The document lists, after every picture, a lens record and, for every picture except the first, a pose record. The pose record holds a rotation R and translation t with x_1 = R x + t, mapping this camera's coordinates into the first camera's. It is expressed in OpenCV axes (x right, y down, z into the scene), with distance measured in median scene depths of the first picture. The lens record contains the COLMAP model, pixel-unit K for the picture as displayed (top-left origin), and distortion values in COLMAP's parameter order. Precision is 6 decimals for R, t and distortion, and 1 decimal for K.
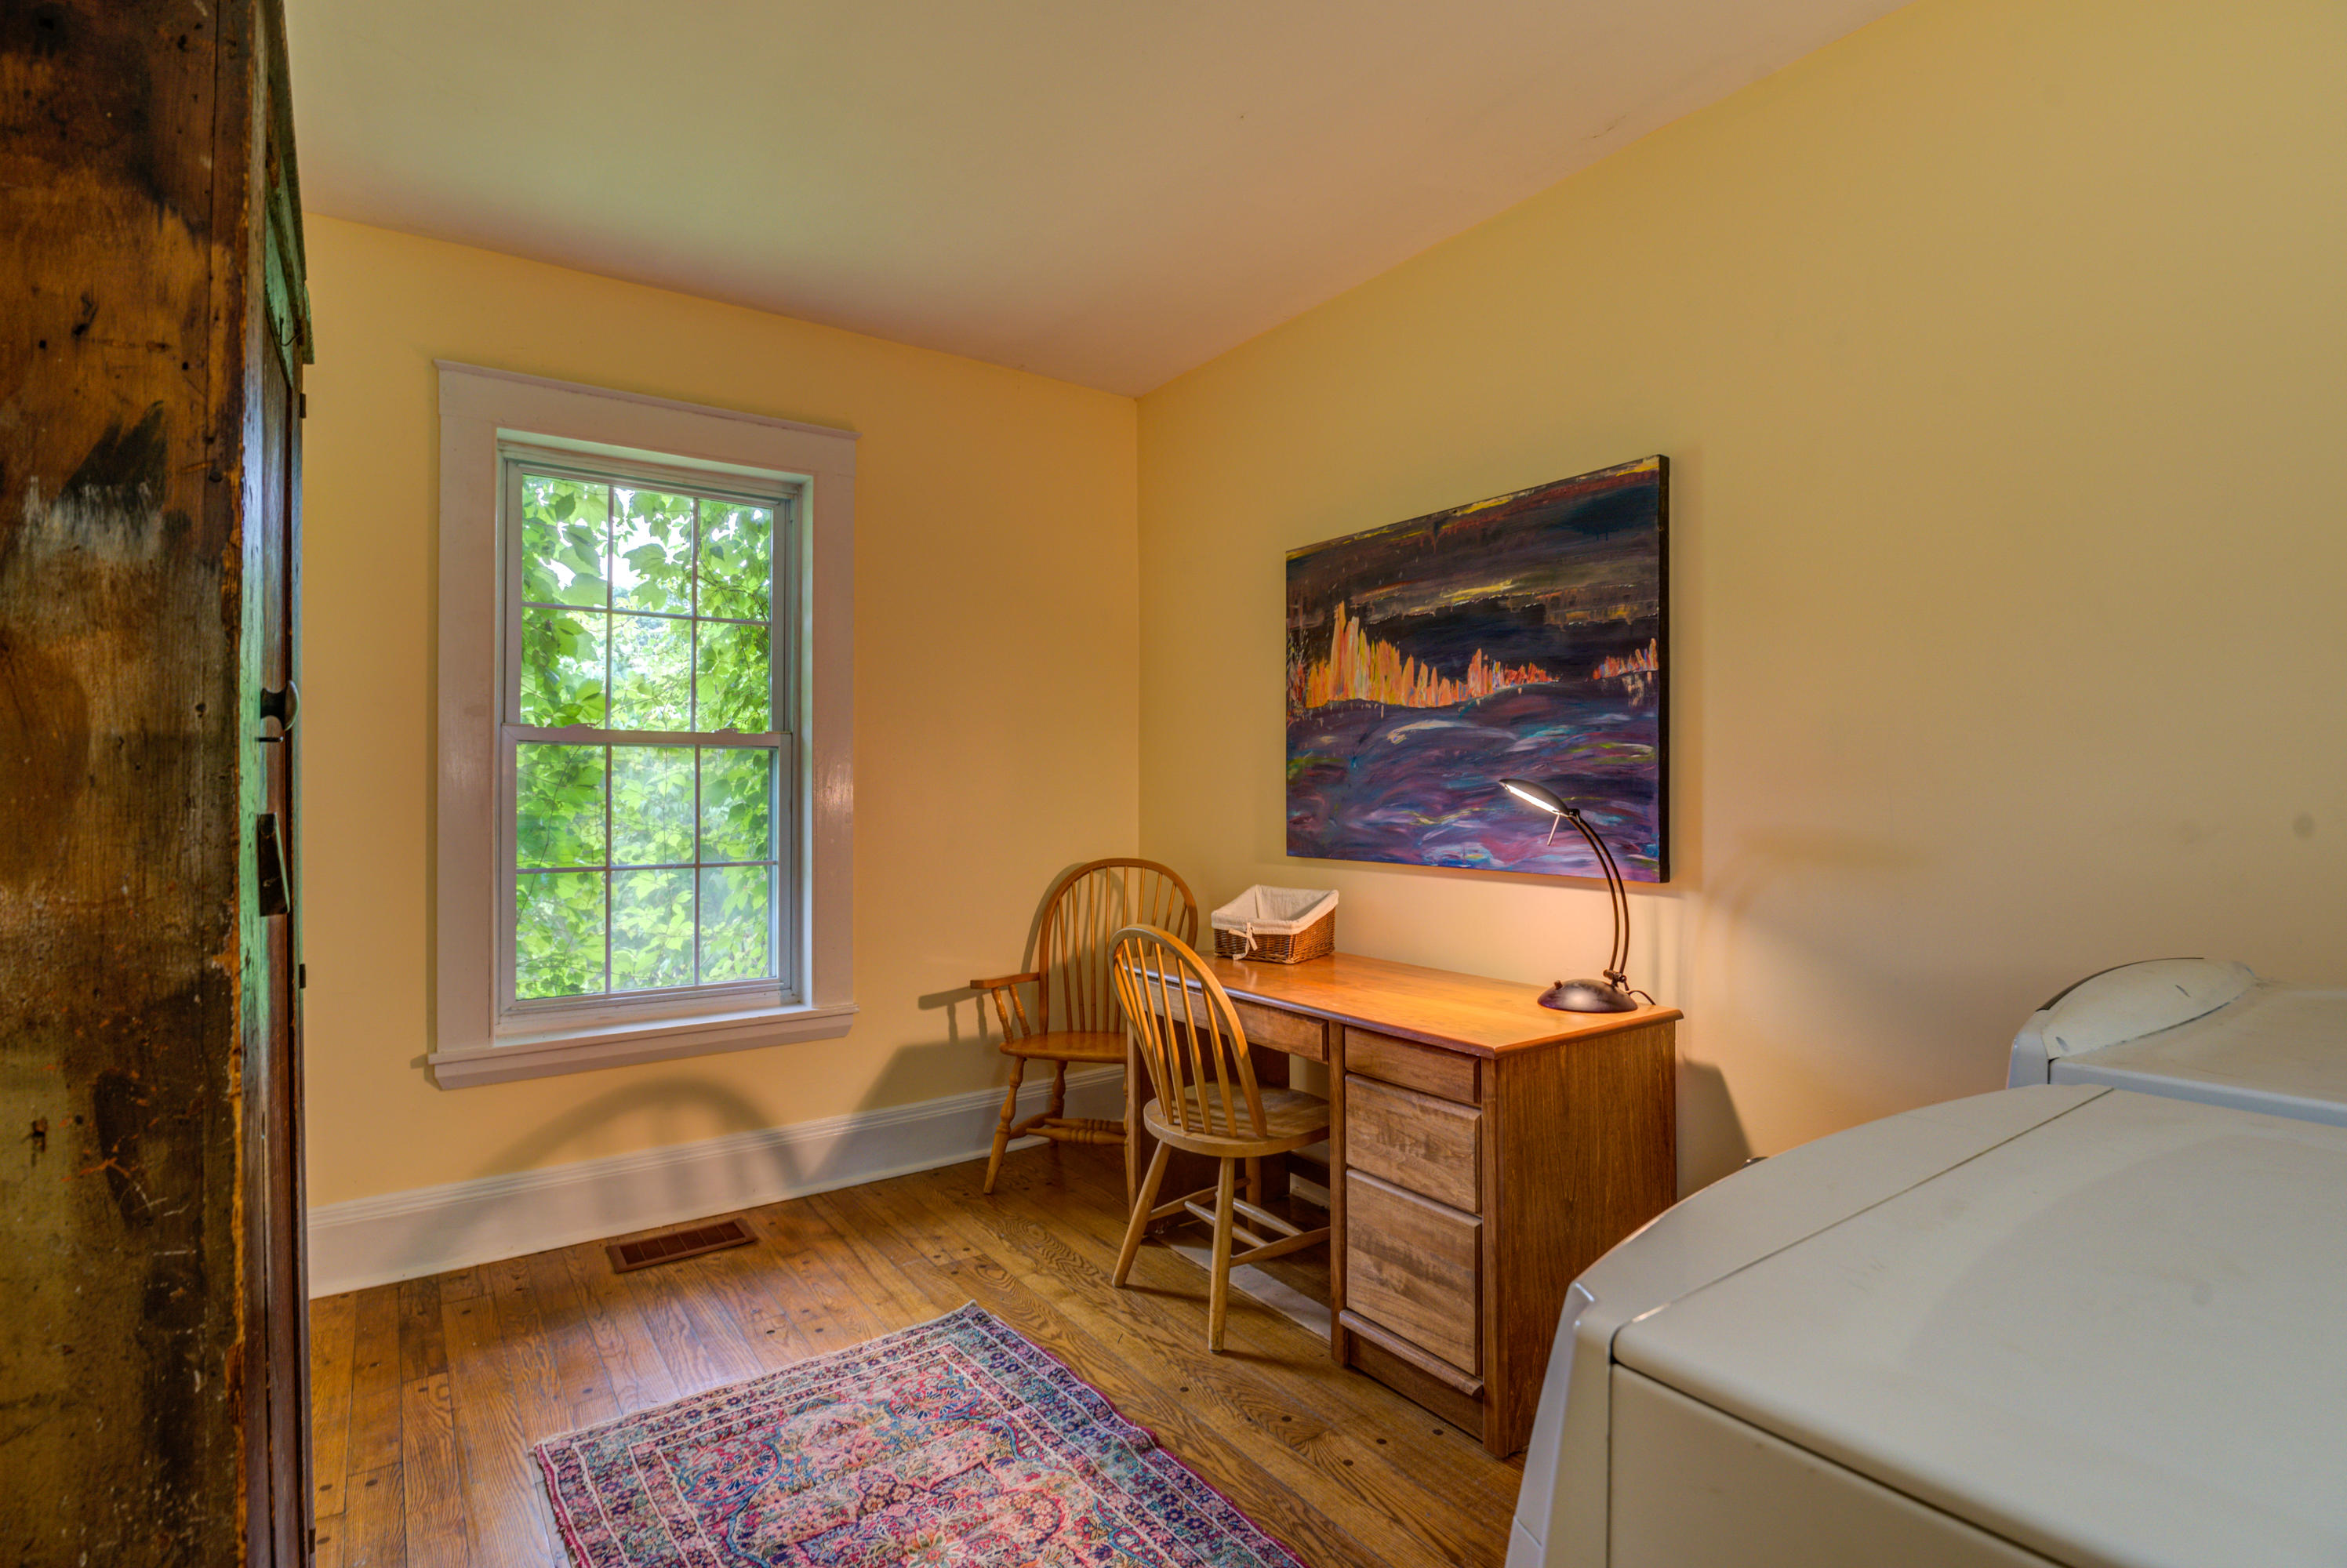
lens RADIAL K [[1138.2, 0, 1180.8], [0, 1138.2, 788.1], [0, 0, 1]] dist [-0.019767, -0.000109]
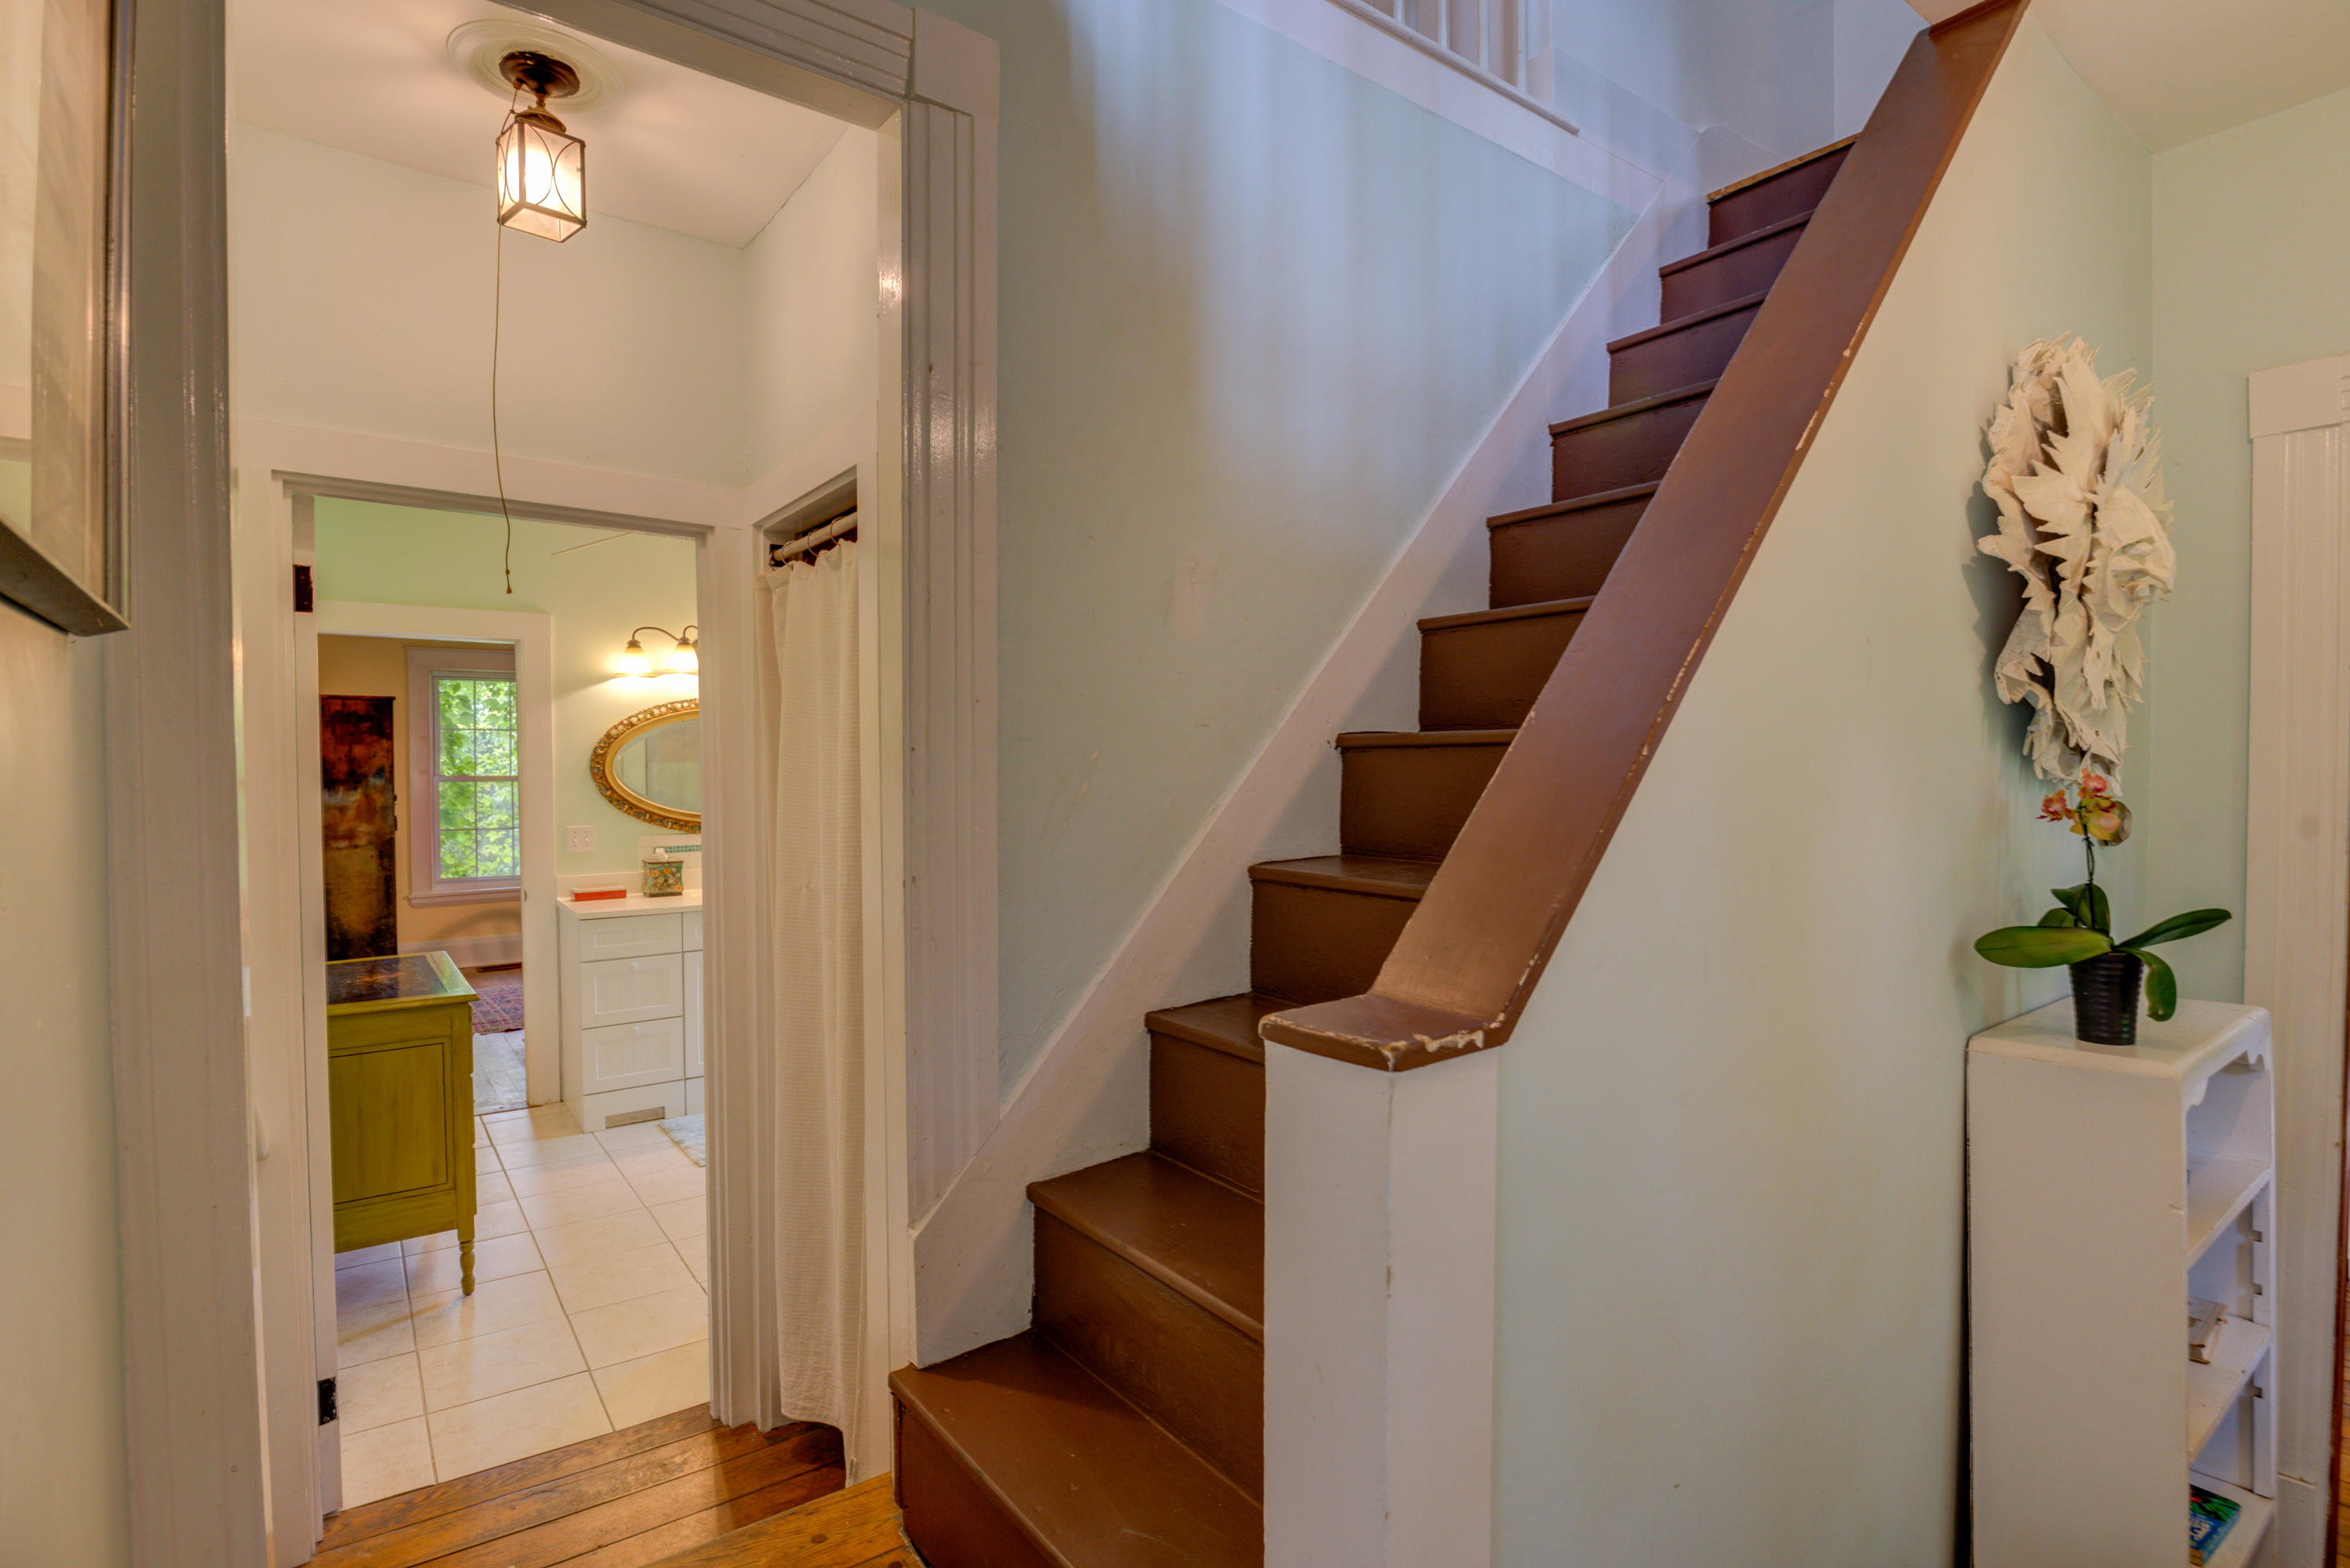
lens RADIAL K [[1139.7, 0, 1169.2], [0, 1139.7, 776.8], [0, 0, 1]] dist [-0.019767, -0.000109]
pose [[0.999522, -0.017783, 0.025299, 1.004491], [0.017504, 0.999784, 0.011203, -0.049690], [-0.025493, -0.010754, 0.999617, -1.609074]]
